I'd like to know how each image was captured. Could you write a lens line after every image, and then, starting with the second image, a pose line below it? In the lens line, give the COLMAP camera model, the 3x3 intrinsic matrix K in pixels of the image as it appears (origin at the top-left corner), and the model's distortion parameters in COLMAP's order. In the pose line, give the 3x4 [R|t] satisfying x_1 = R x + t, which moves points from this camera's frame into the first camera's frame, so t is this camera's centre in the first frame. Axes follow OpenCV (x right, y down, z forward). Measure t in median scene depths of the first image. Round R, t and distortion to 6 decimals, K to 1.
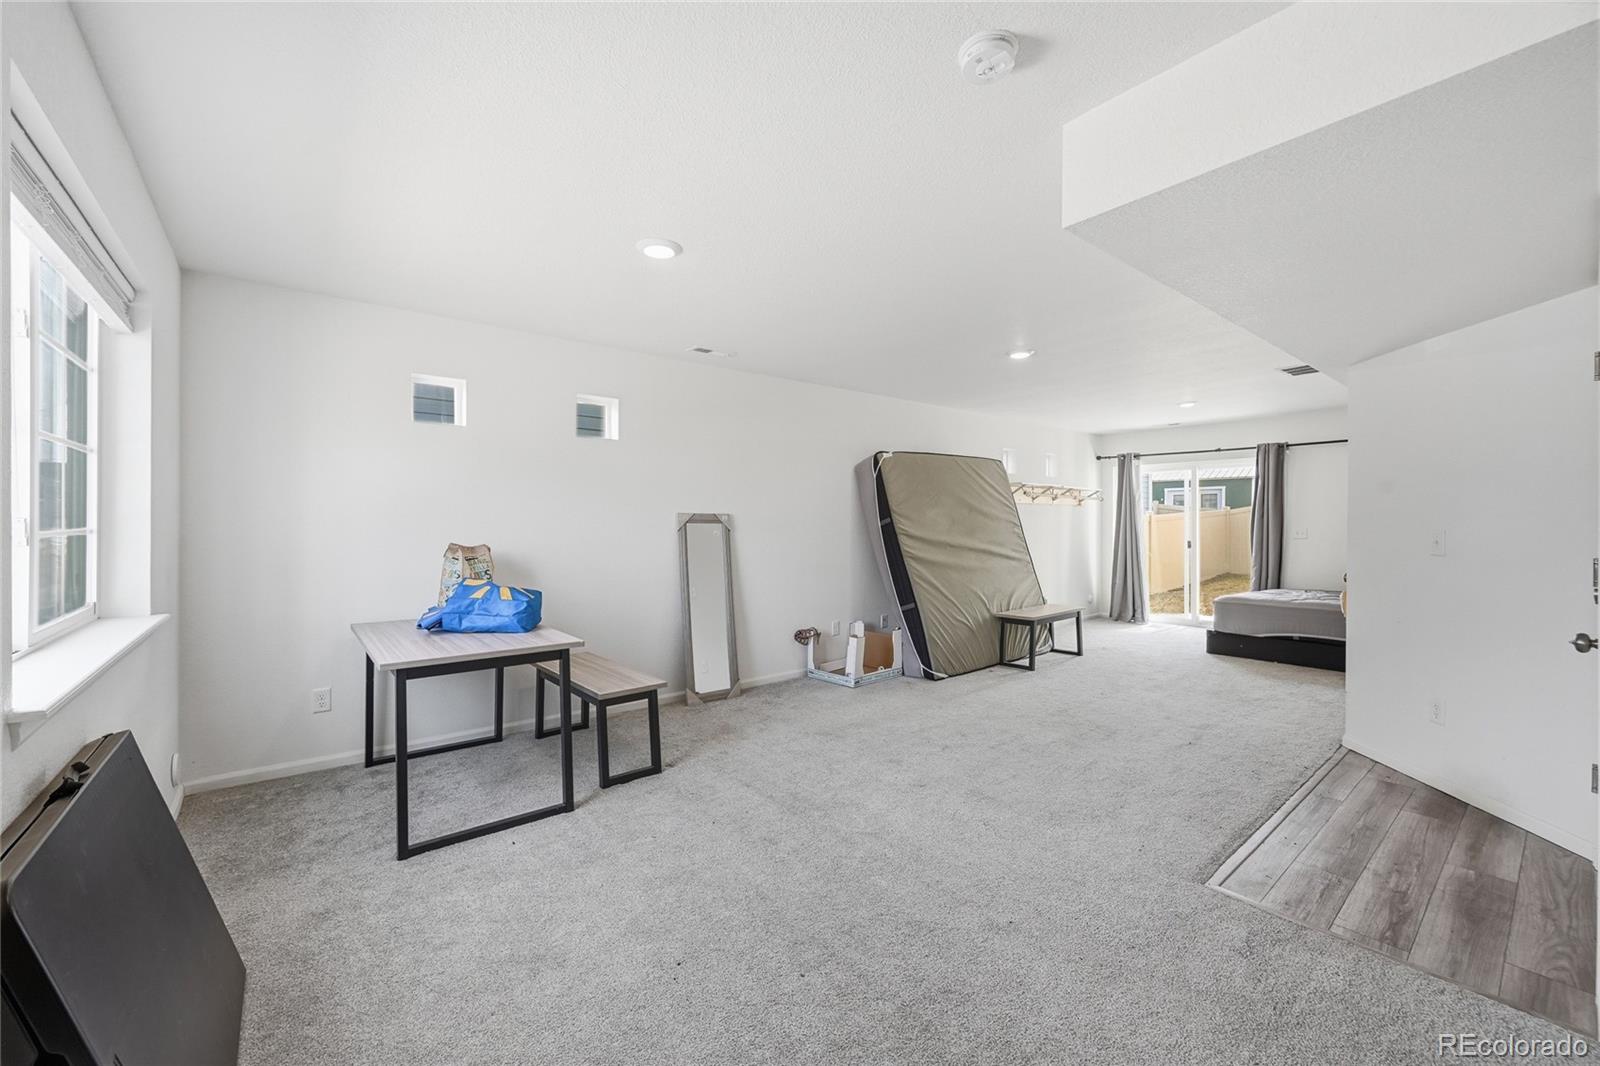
lens RADIAL K [[640.7, 0, 802.9], [0, 640.7, 521.9], [0, 0, 1]] dist [-0.003582, 0.001027]
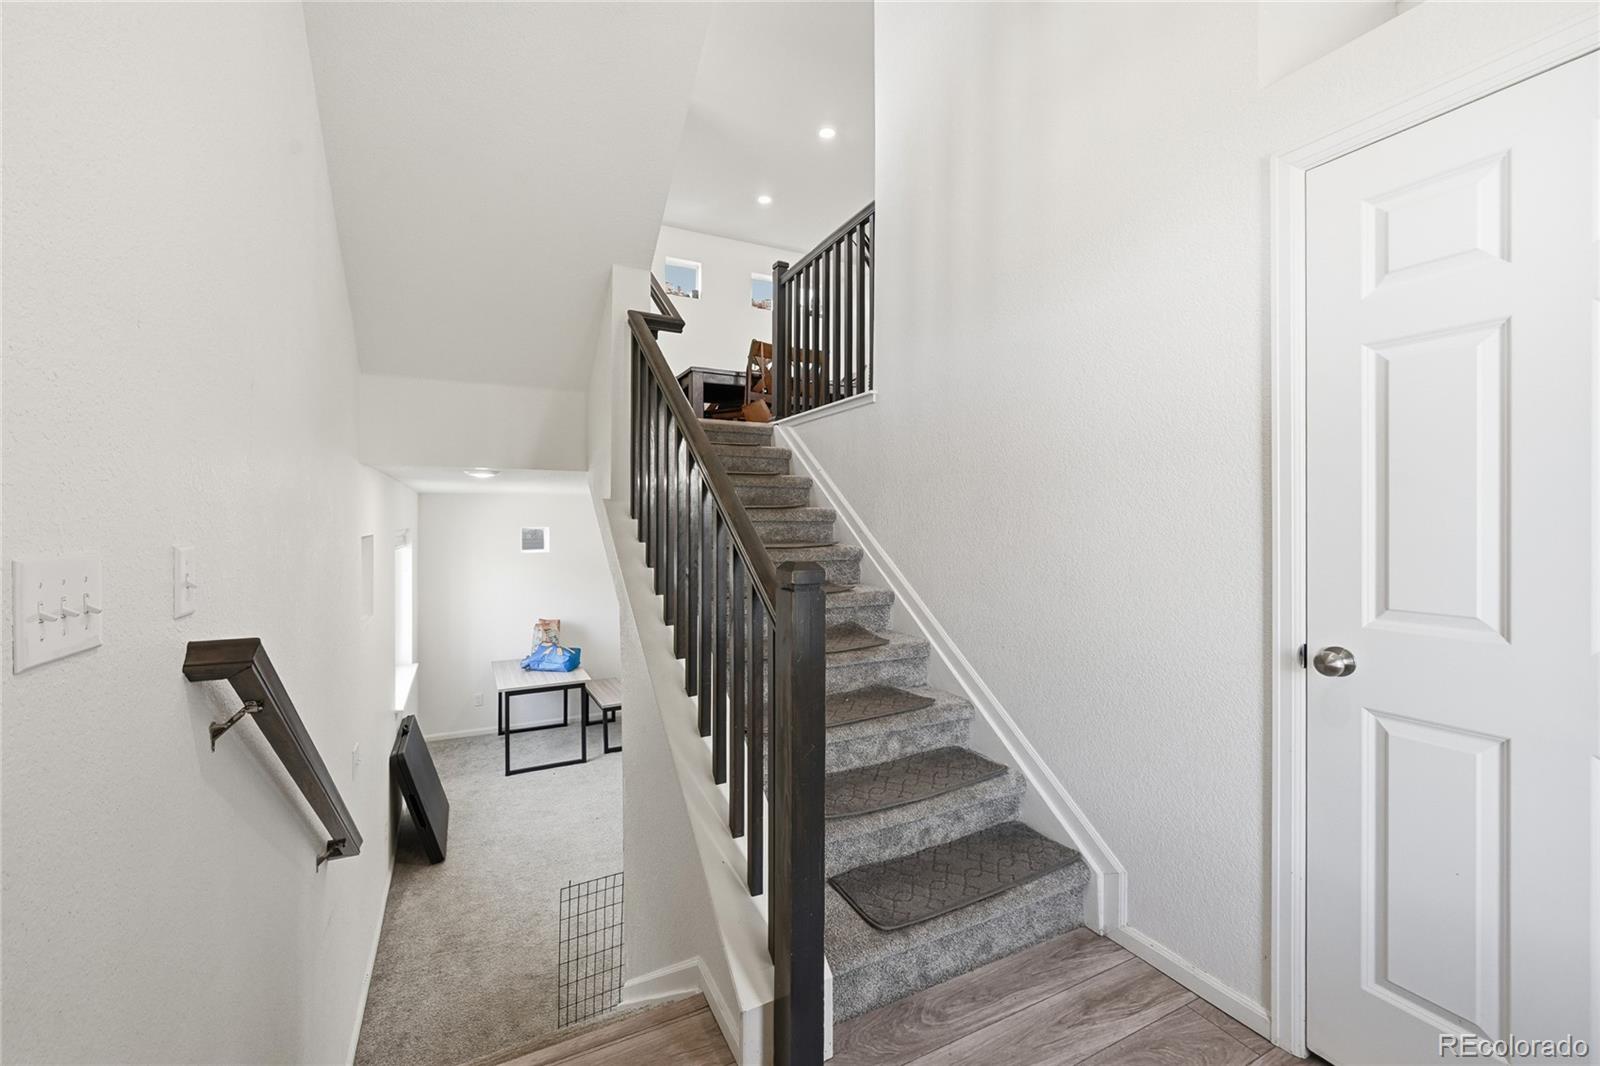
lens RADIAL K [[640.7, 0, 793.5], [0, 640.7, 525.8], [0, 0, 1]] dist [-0.003582, 0.001027]
pose [[0.978663, -0.000209, -0.205470, 0.653944], [0.001715, 0.999973, 0.007151, -0.292358], [0.205463, -0.007350, 0.978637, -0.788306]]
